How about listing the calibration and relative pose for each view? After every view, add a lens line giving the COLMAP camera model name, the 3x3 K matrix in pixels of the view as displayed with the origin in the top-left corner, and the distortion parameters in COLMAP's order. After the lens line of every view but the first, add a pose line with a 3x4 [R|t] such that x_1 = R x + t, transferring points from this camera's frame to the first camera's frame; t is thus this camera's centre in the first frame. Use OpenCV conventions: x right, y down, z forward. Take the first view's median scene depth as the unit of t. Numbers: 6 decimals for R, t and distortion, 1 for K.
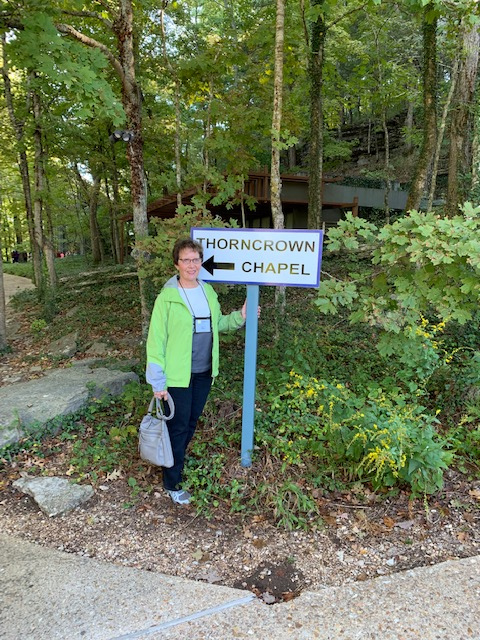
lens RADIAL K [[483.1, 0, 240.2], [0, 483.1, 311.5], [0, 0, 1]] dist [0.016233, -0.004666]
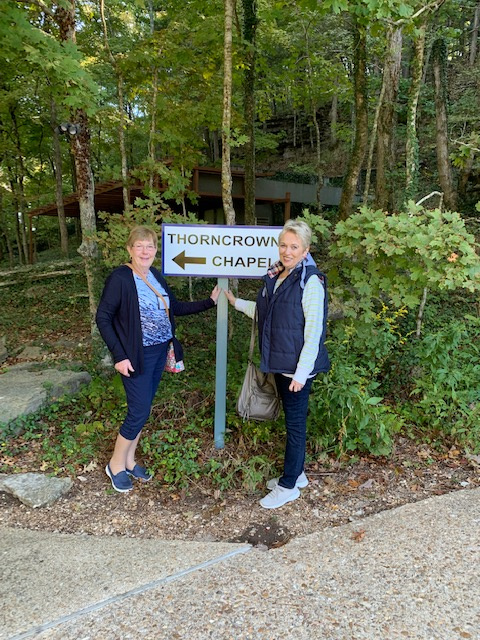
lens RADIAL K [[520.7, 0, 243.4], [0, 520.7, 319.7], [0, 0, 1]] dist [0.027505, -0.036178]
pose [[0.986401, -0.029333, 0.161718, -0.112359], [0.027351, 0.999521, 0.014469, 0.021180], [-0.162065, -0.009849, 0.986731, -0.137403]]
